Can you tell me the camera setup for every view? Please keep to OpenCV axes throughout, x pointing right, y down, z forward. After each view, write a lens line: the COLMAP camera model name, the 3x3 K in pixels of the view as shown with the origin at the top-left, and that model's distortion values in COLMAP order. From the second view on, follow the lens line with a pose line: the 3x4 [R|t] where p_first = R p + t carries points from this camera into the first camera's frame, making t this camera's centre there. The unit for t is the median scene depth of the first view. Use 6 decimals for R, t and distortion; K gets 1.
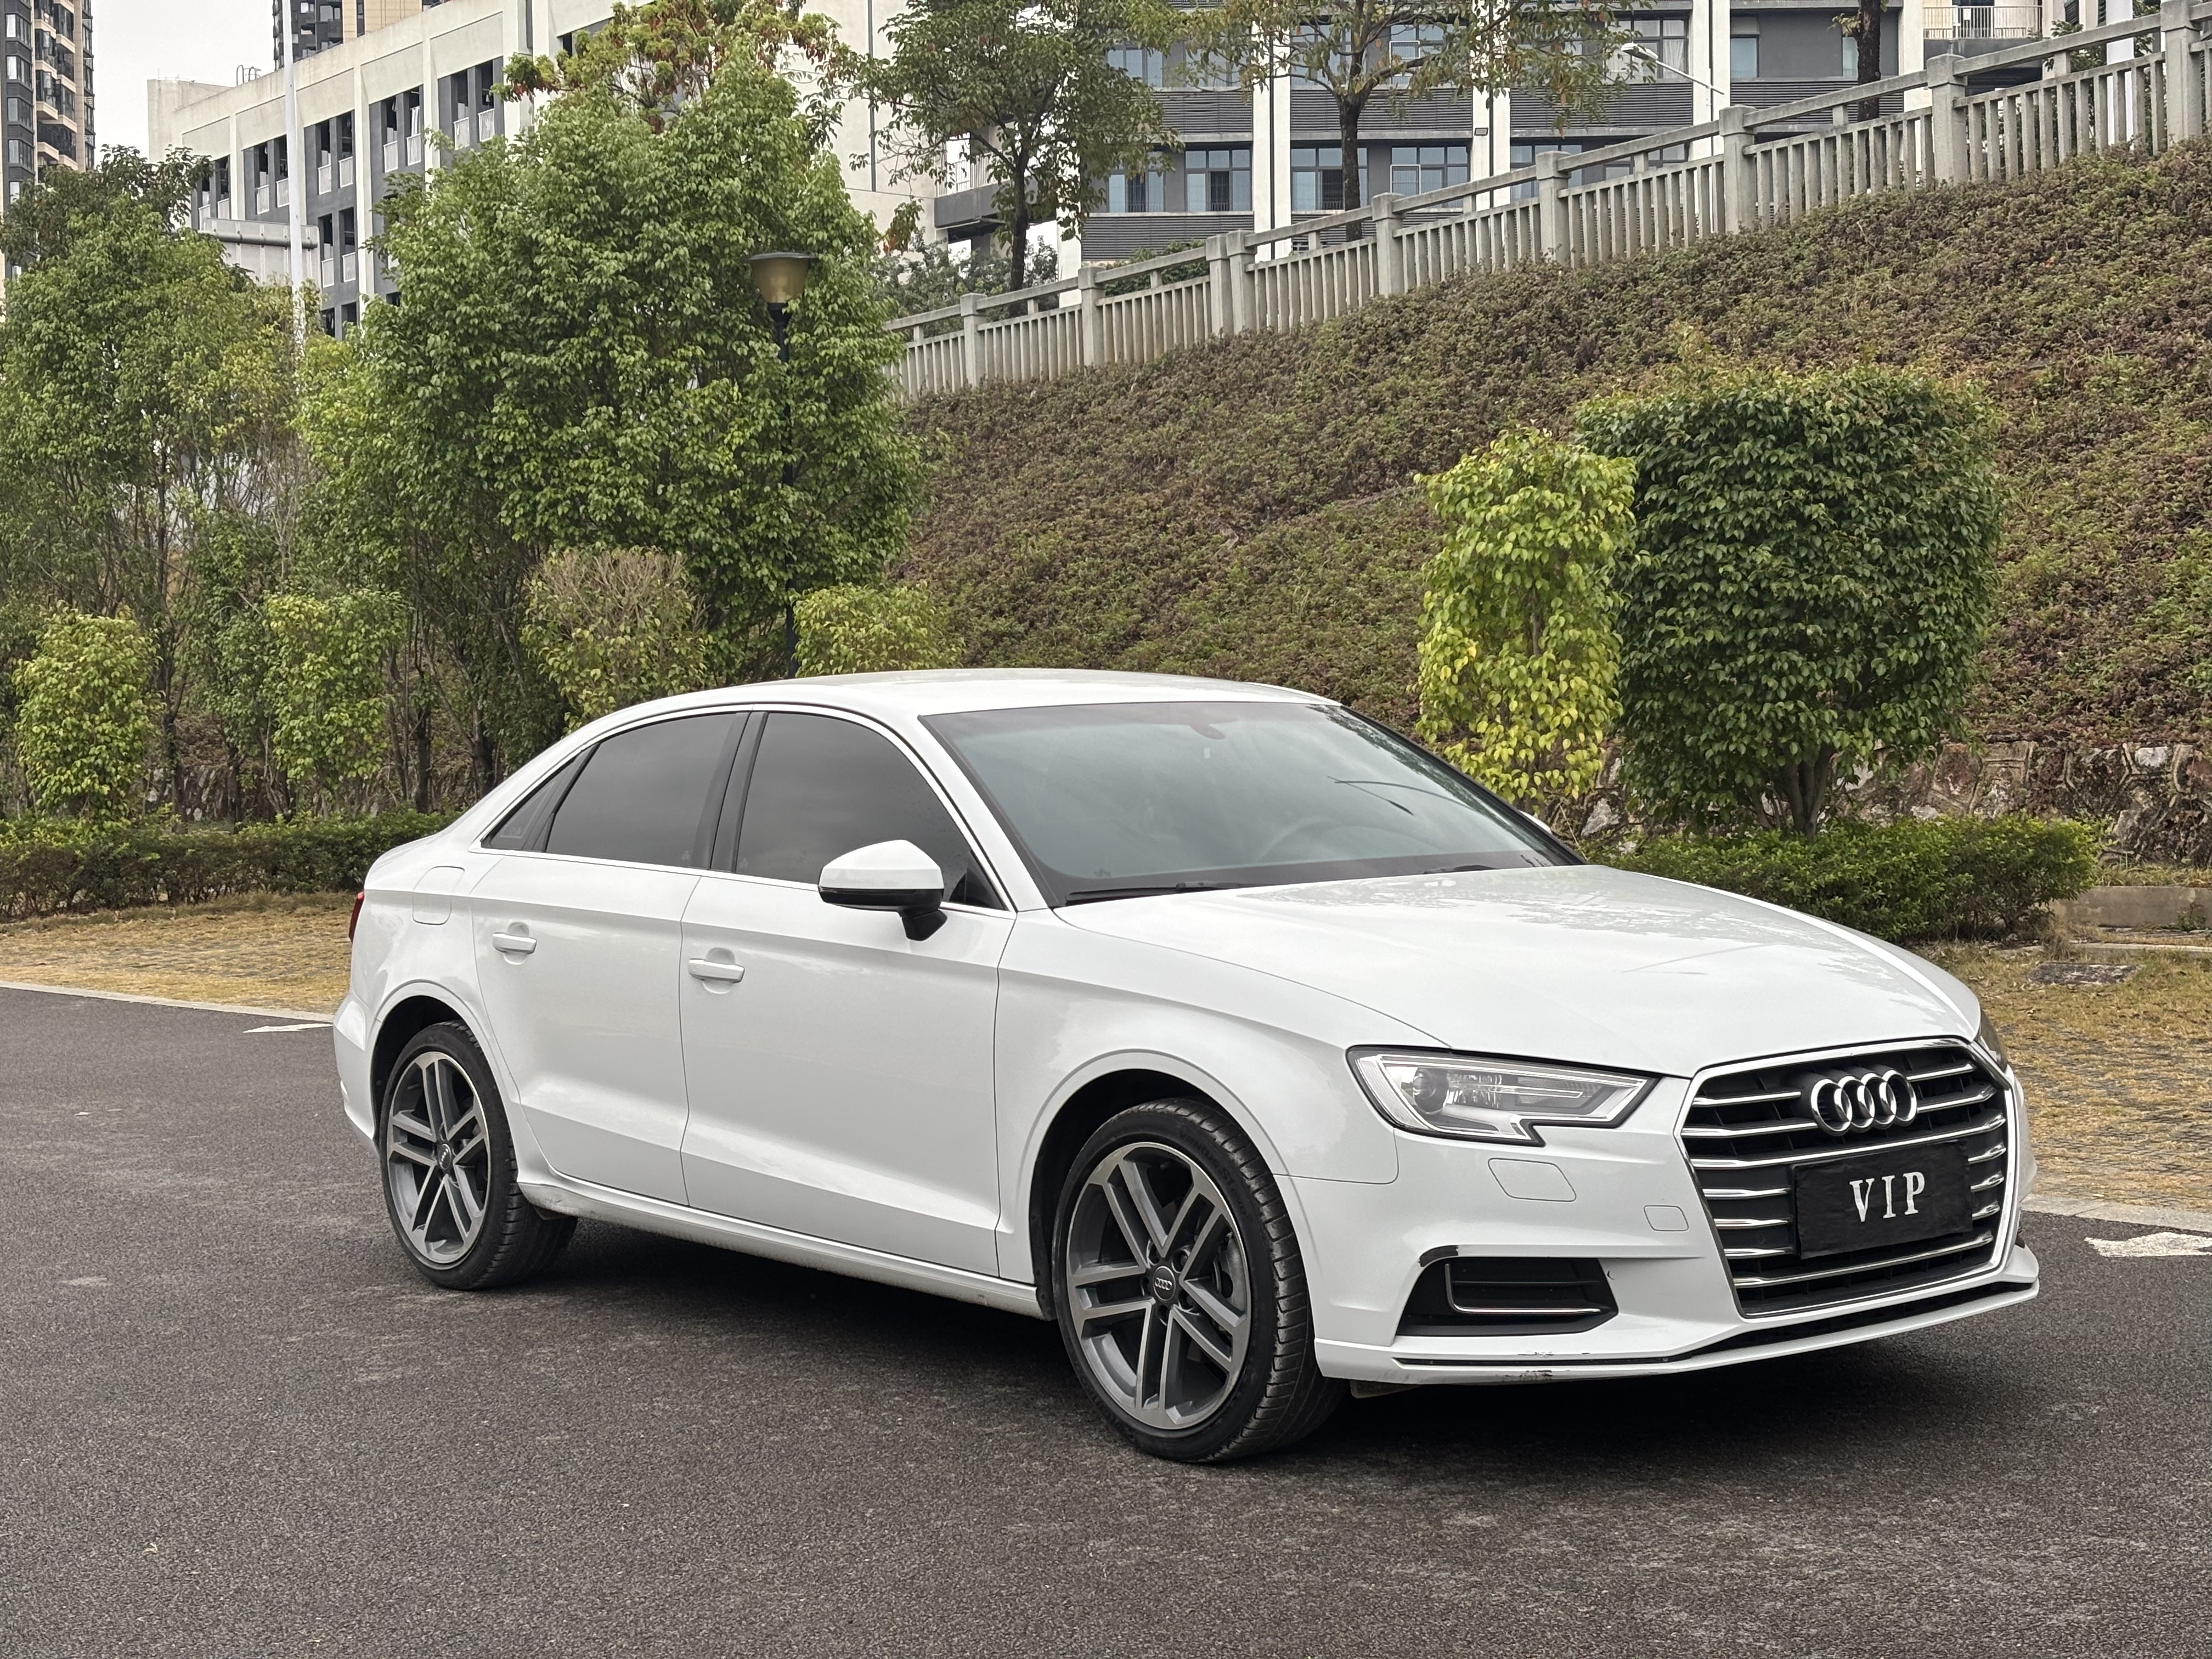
lens RADIAL K [[3359.1, 0, 1088.0], [0, 3359.1, 831.8], [0, 0, 1]] dist [0.082647, 0.000000]
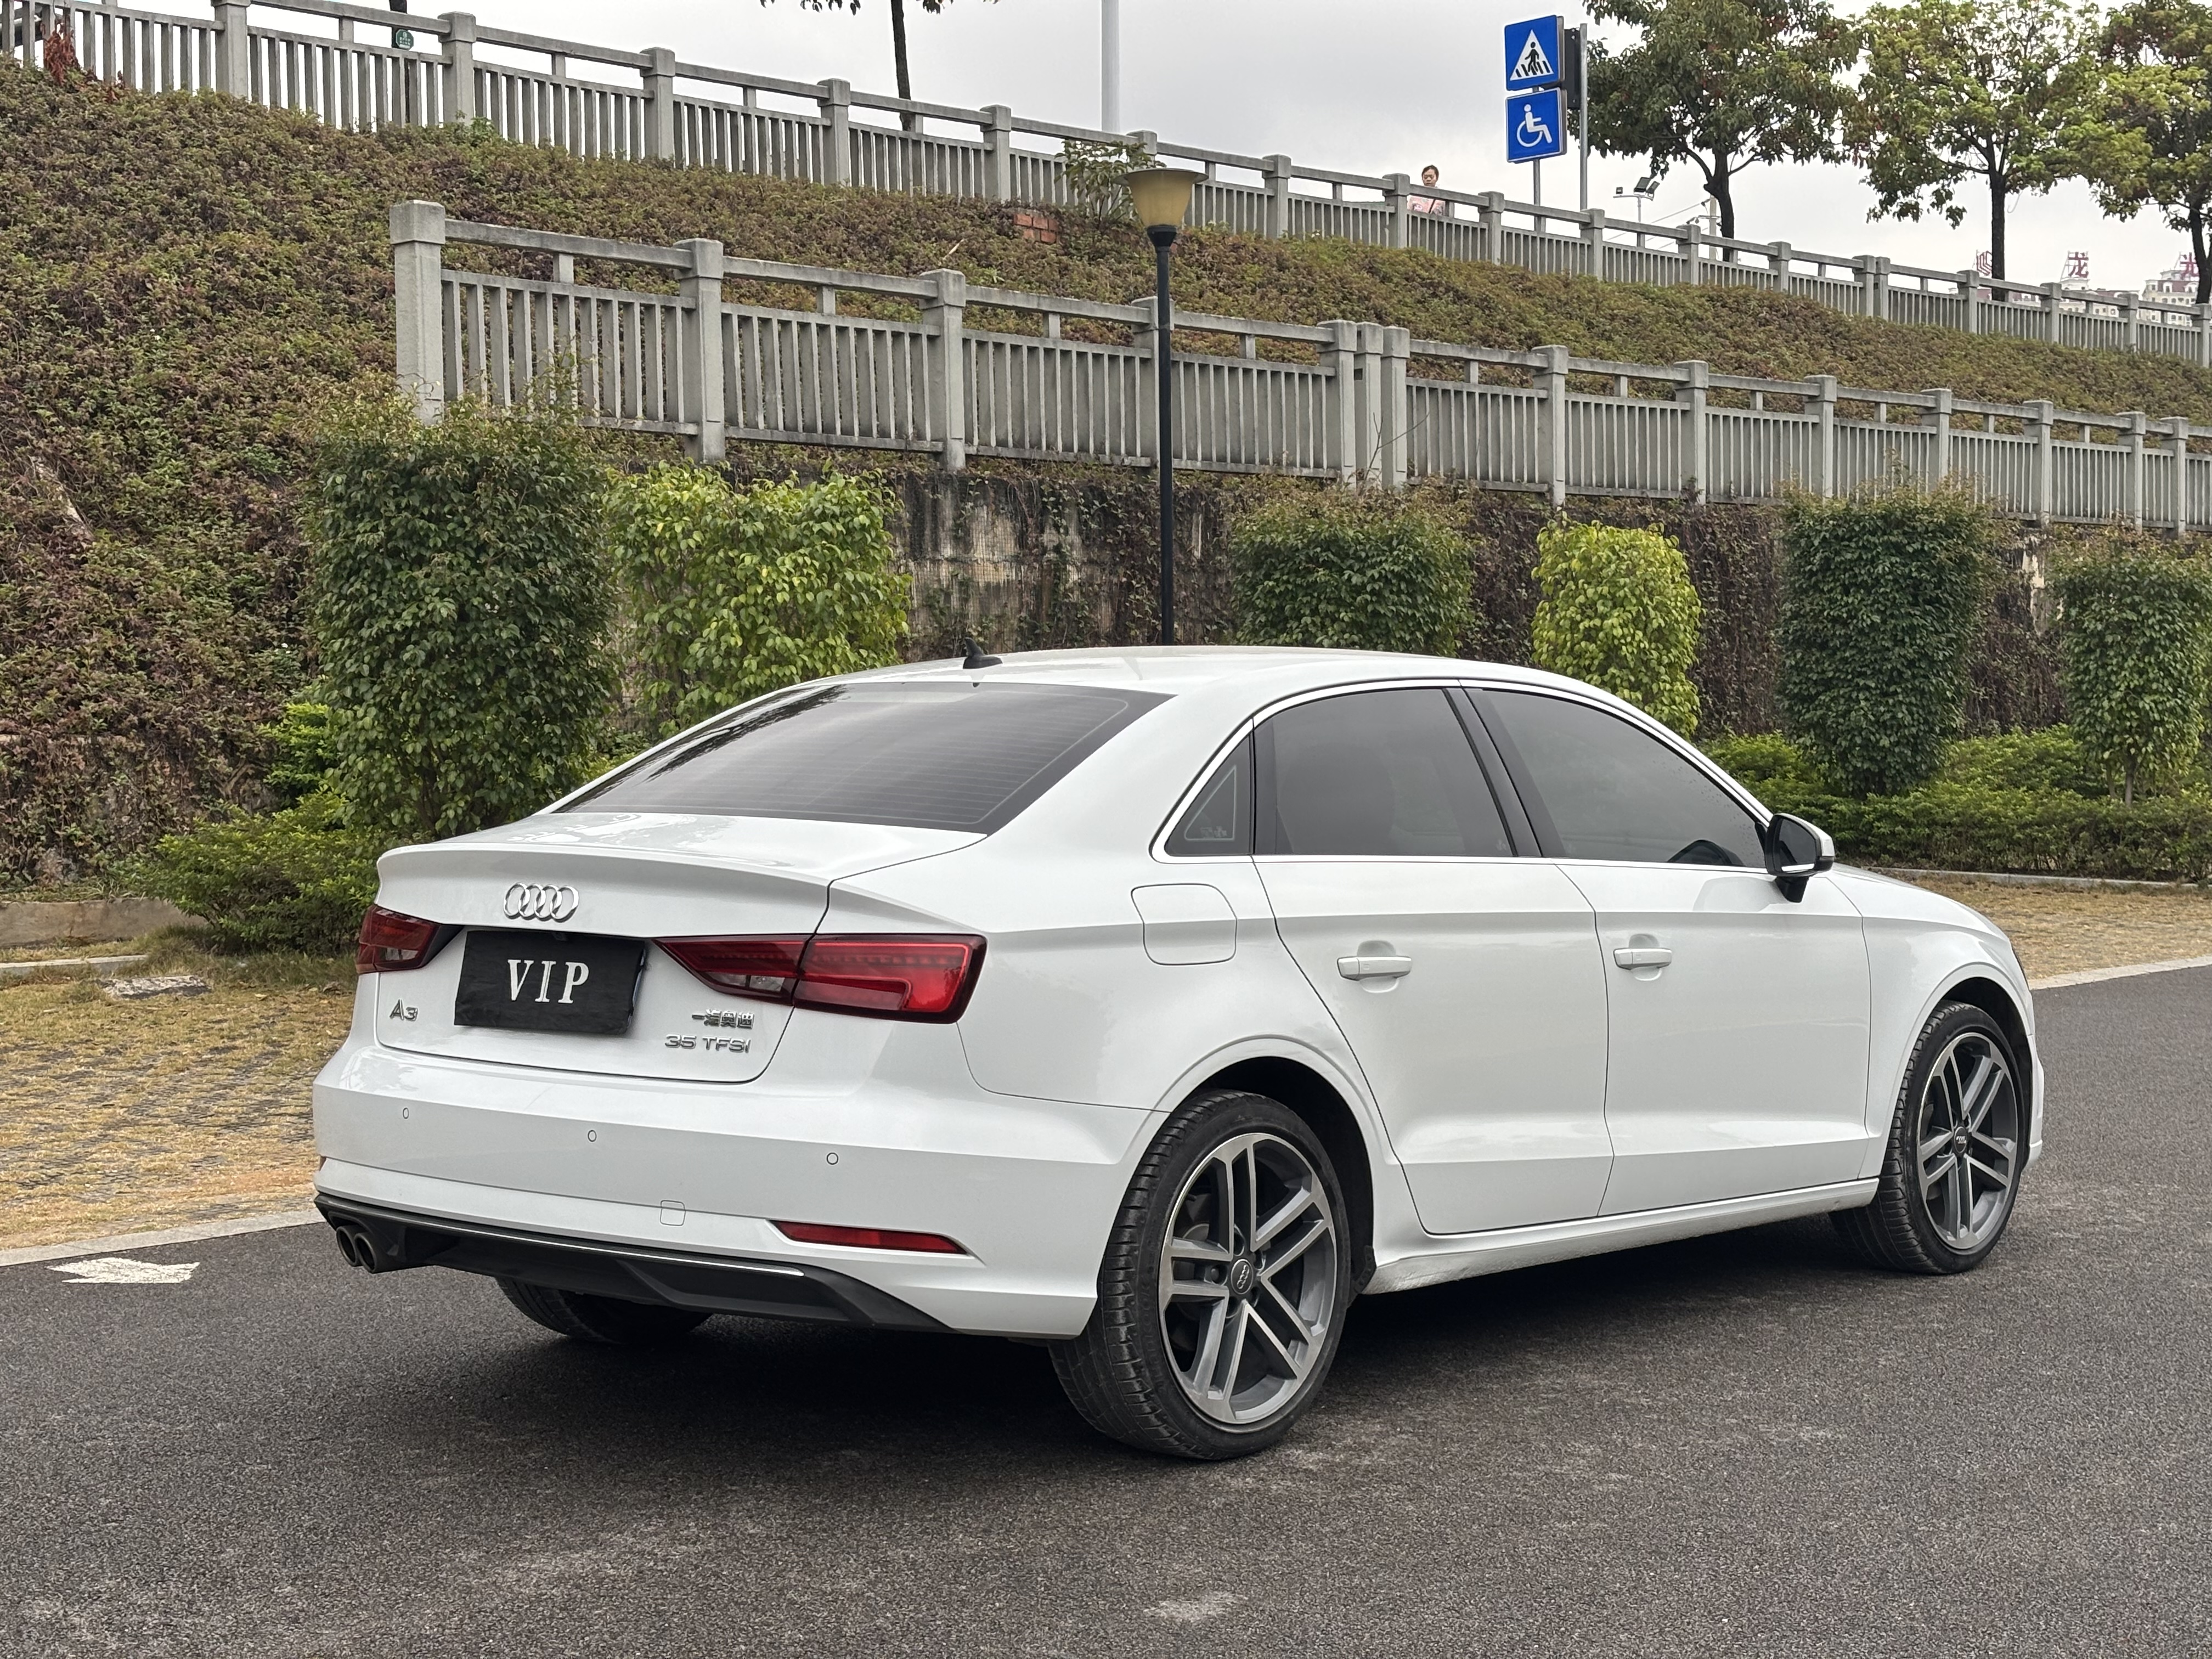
lens RADIAL K [[3359.1, 0, 1101.2], [0, 3359.1, 929.0], [0, 0, 1]] dist [0.082647, 0.000000]
pose [[-0.172075, -0.034492, 0.984480, -1.010539], [0.031938, 0.998666, 0.040571, -0.010527], [-0.984566, 0.038424, -0.170743, 1.290358]]
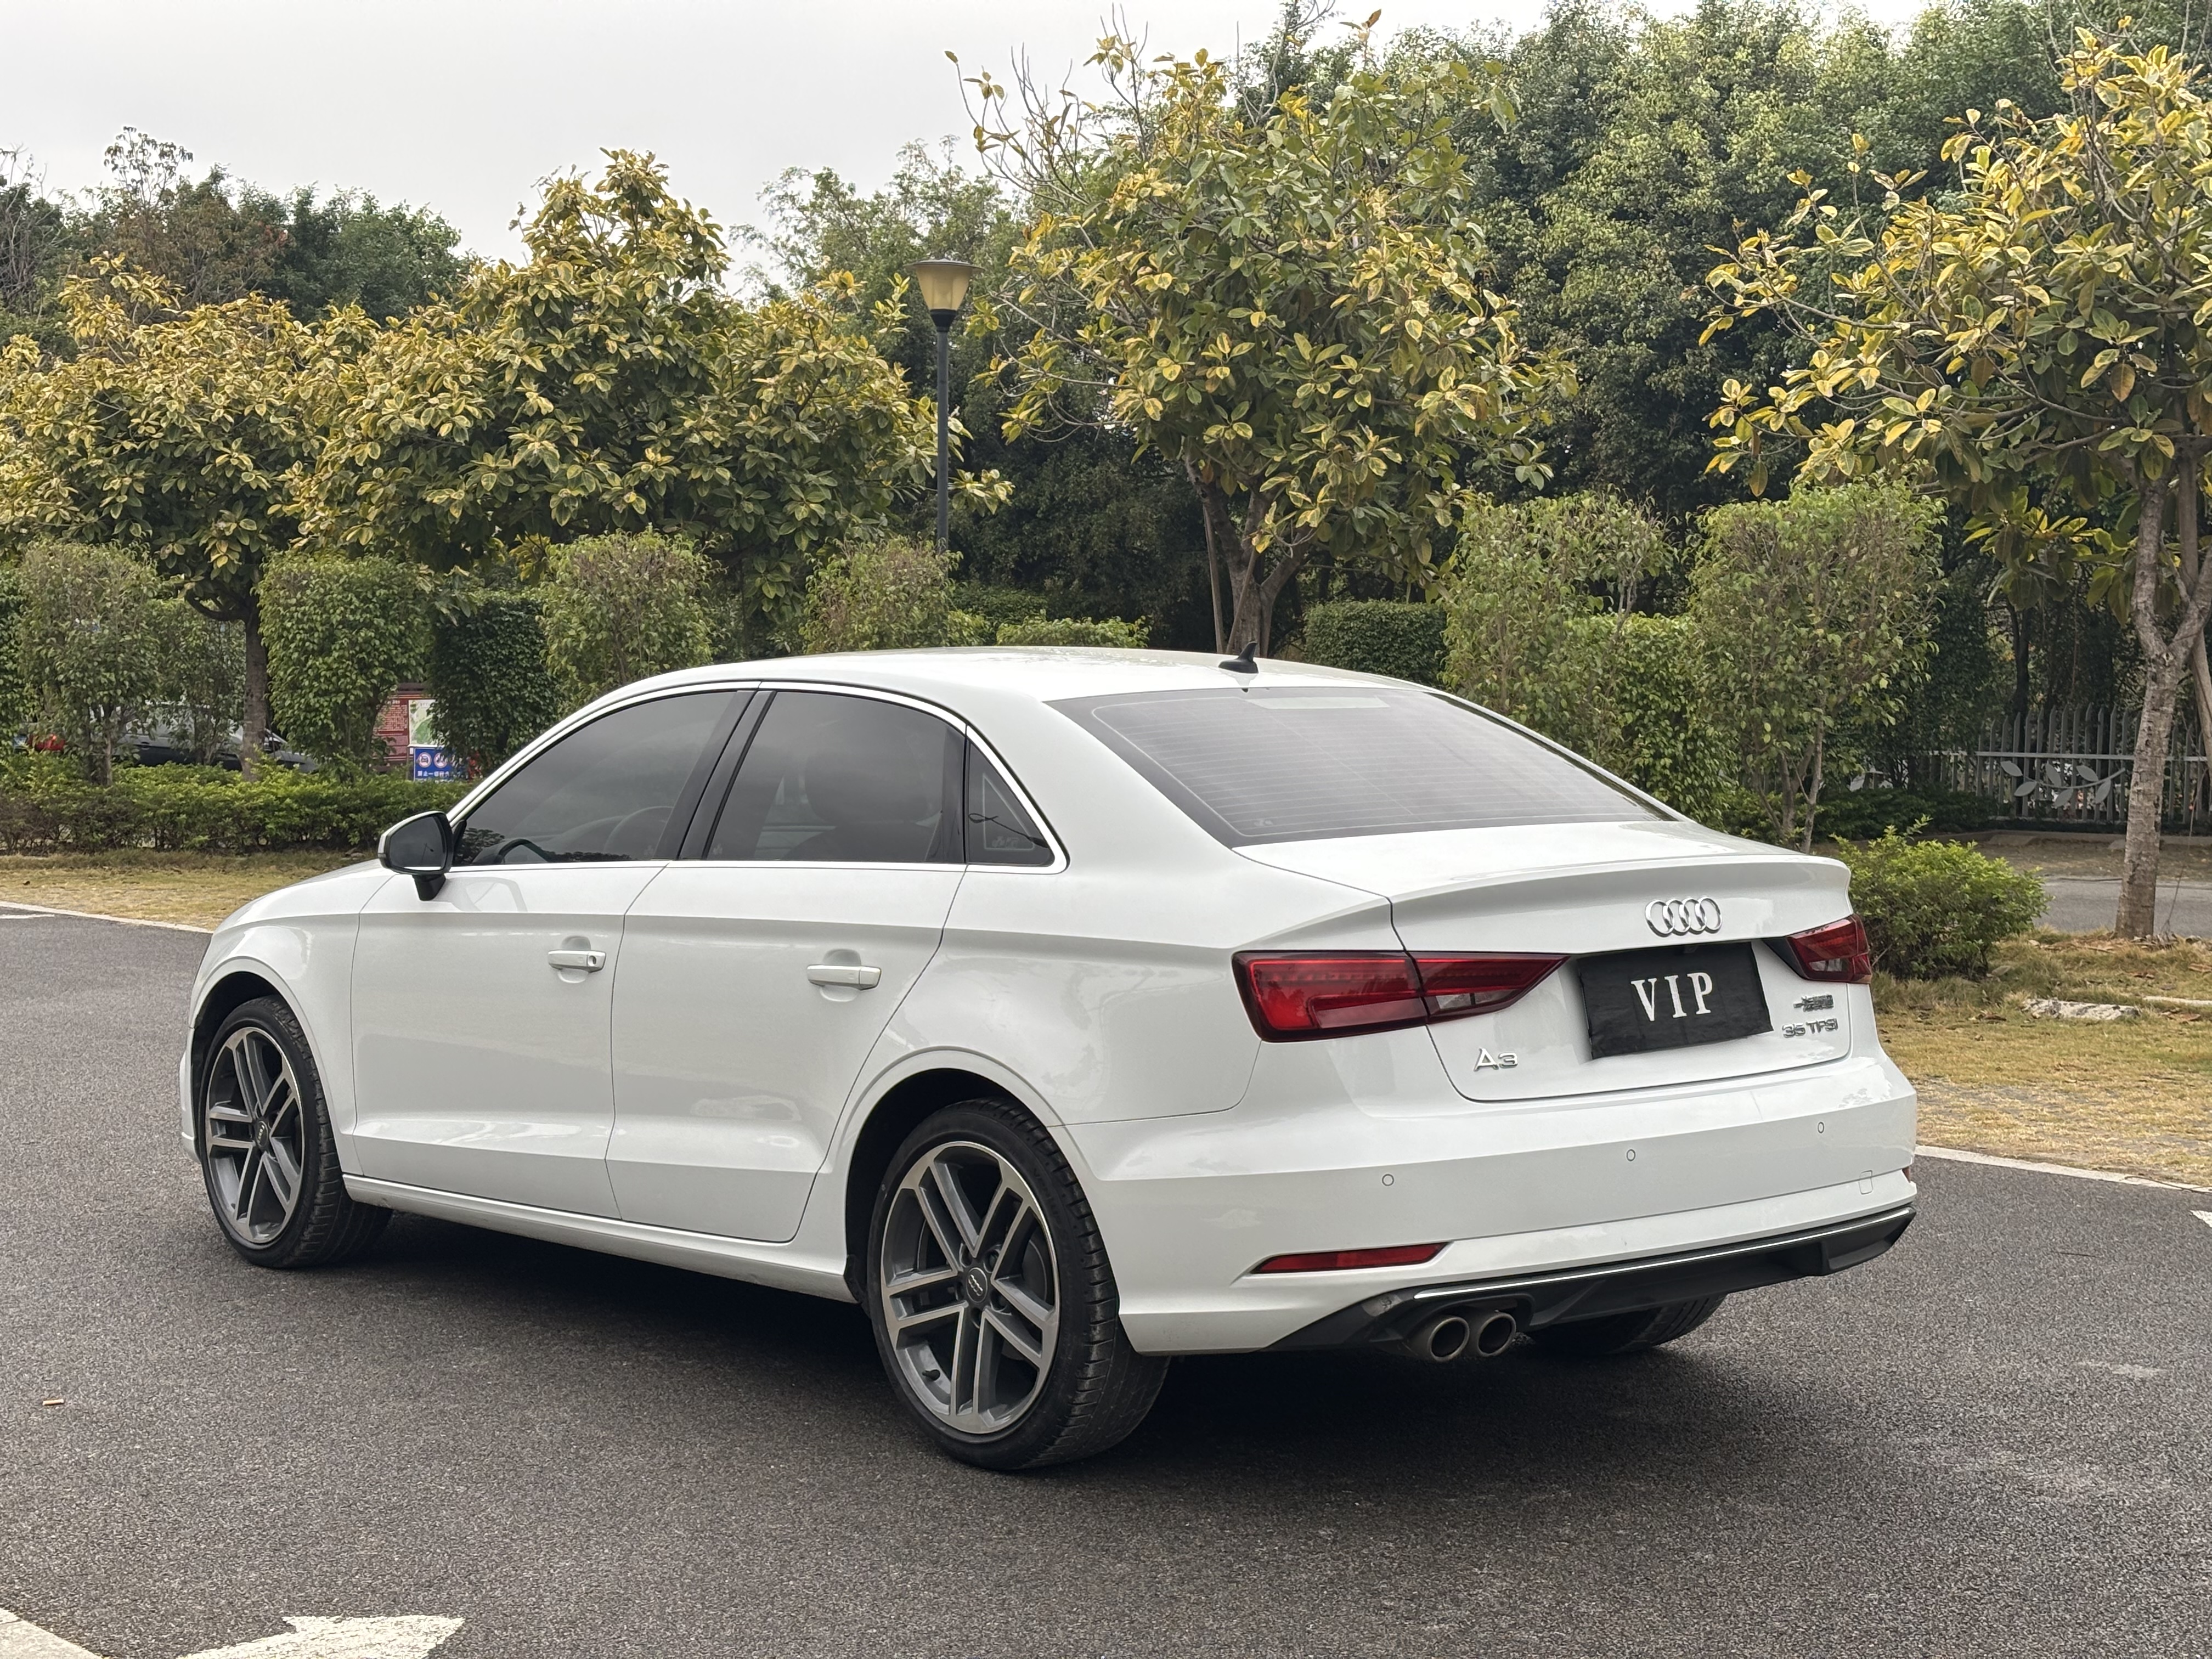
lens RADIAL K [[3359.1, 0, 1087.9], [0, 3359.1, 843.9], [0, 0, 1]] dist [0.082647, 0.000000]
pose [[-0.999235, 0.033446, -0.020286, -0.035954], [0.031631, 0.995964, 0.084000, -0.077395], [0.023014, 0.083294, -0.996259, 2.077779]]
